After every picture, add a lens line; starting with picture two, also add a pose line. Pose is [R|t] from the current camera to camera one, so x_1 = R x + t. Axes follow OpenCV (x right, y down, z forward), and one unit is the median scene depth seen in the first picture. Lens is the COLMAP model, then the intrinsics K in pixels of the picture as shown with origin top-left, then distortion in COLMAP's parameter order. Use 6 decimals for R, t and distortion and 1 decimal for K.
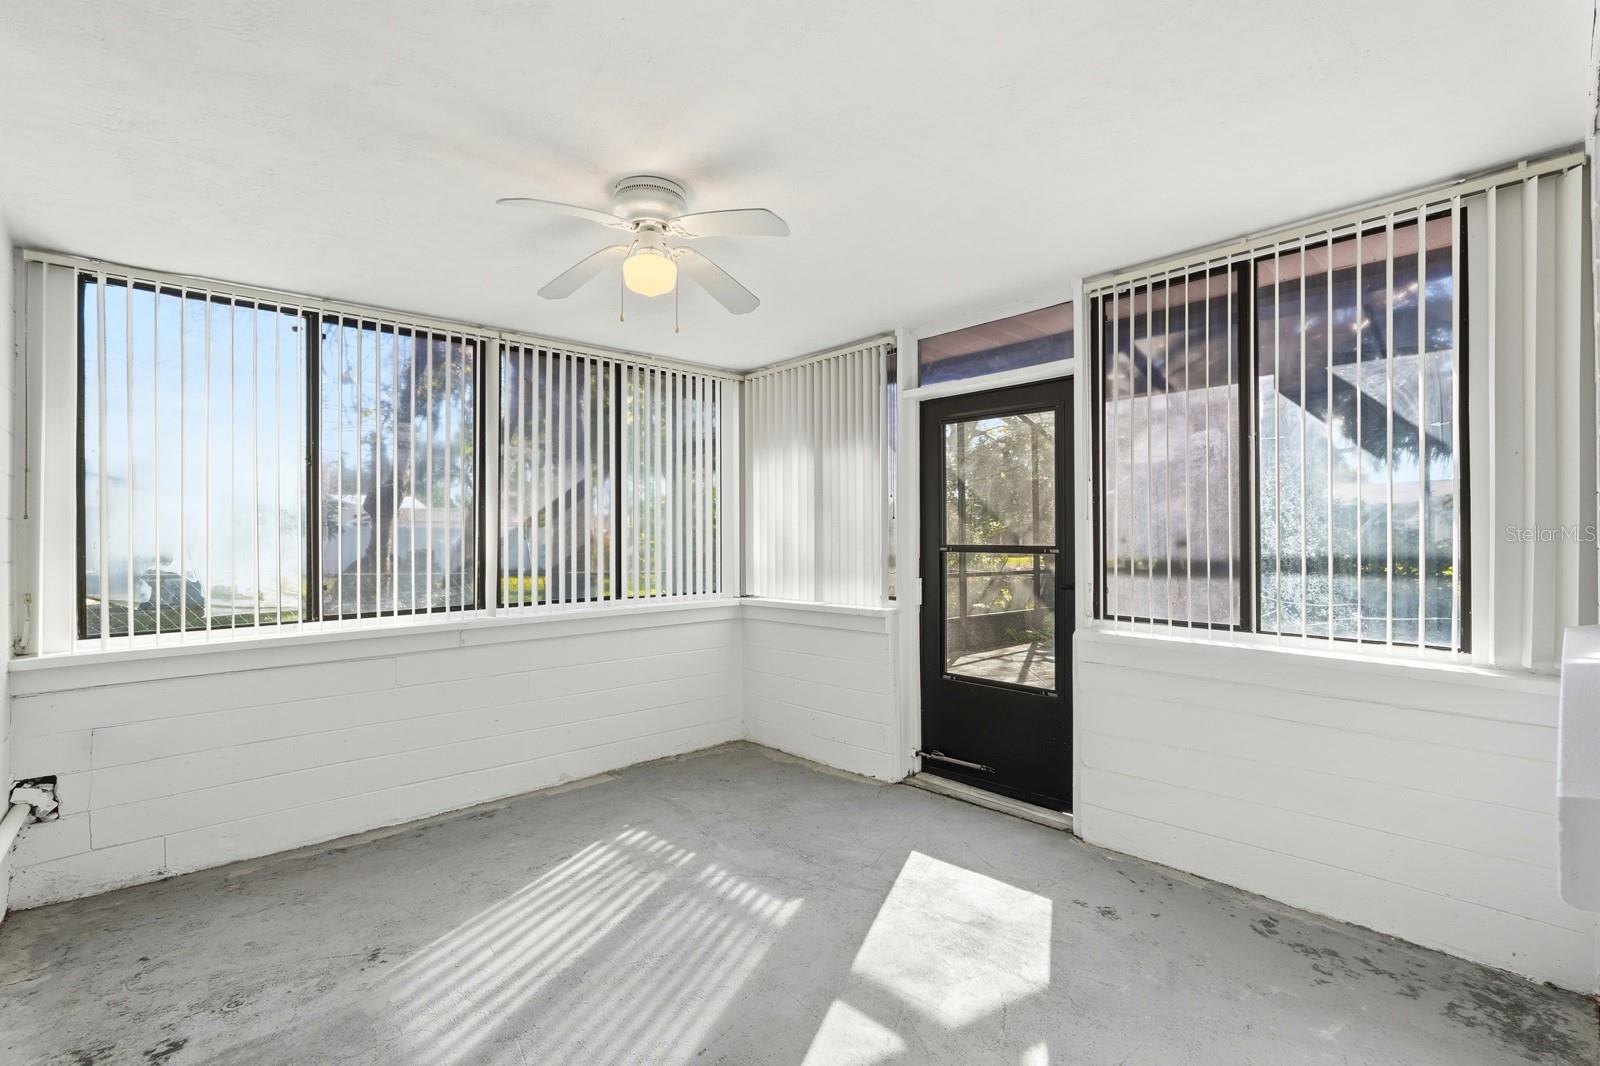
lens RADIAL K [[713.5, 0, 805.8], [0, 713.5, 540.8], [0, 0, 1]] dist [0.000228, 0.001425]
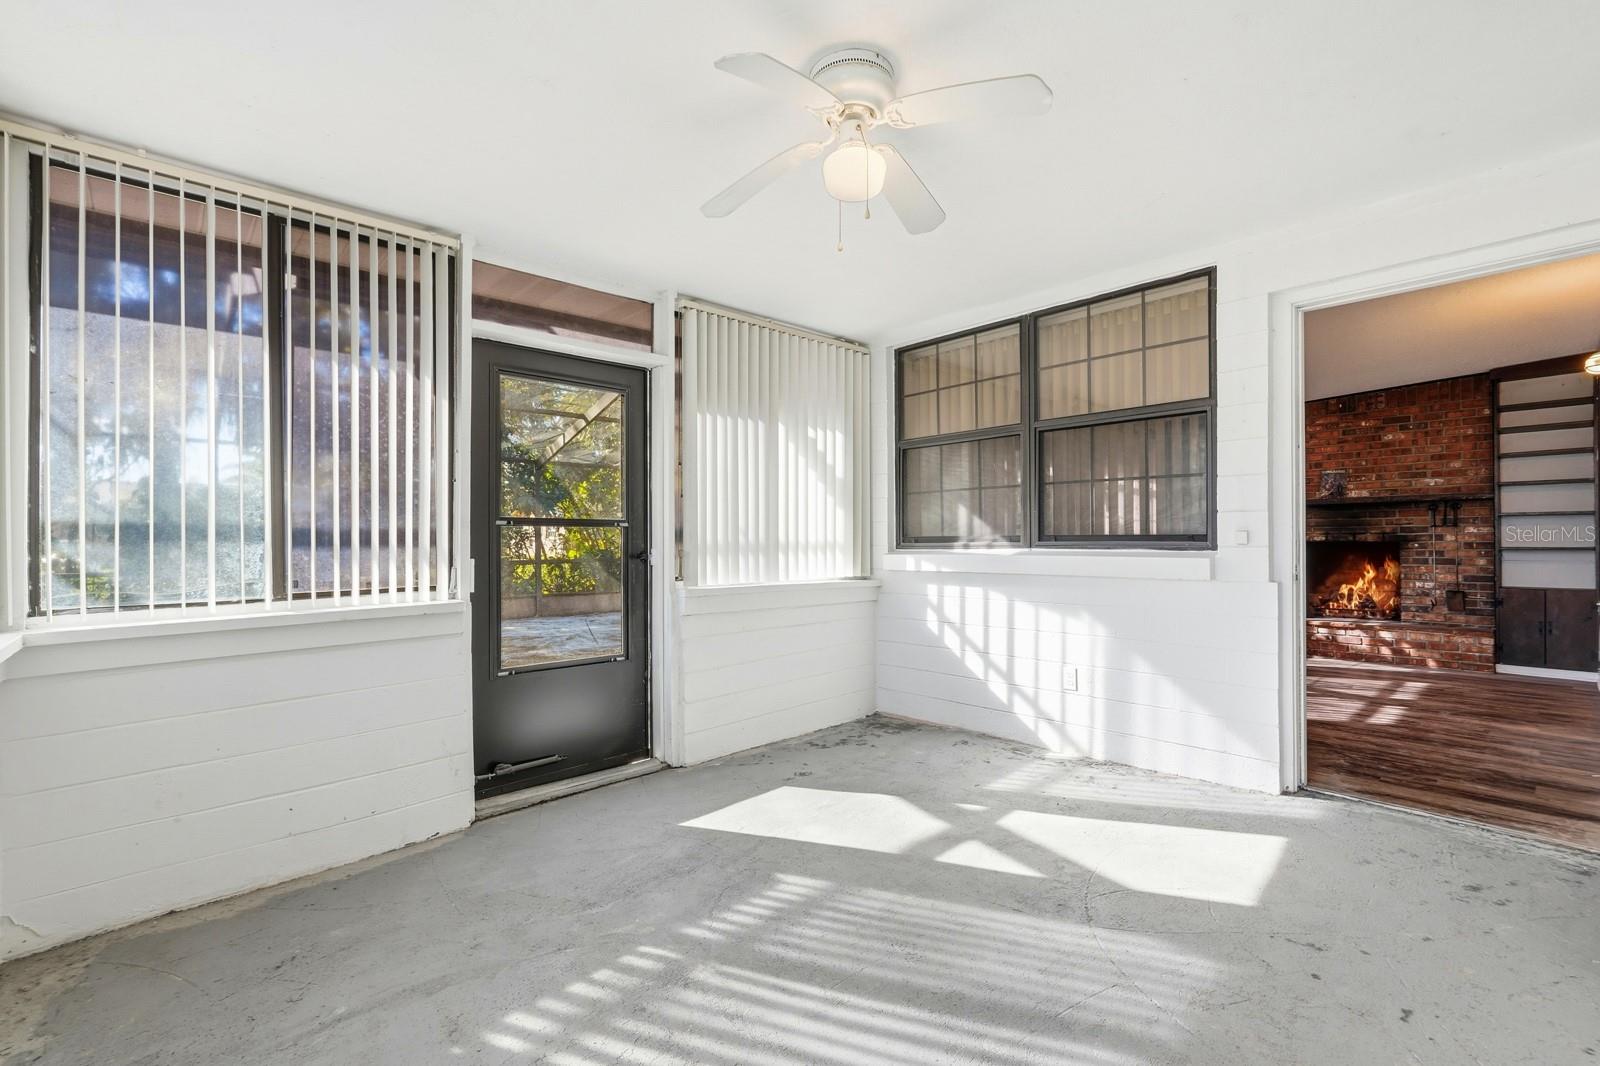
lens RADIAL K [[713.5, 0, 805.8], [0, 713.5, 540.8], [0, 0, 1]] dist [0.000228, 0.001425]
pose [[-0.000030, -0.001776, 0.999998, -0.861472], [0.006657, 0.999976, 0.001776, 0.045262], [-0.999978, 0.006657, -0.000018, 0.852551]]
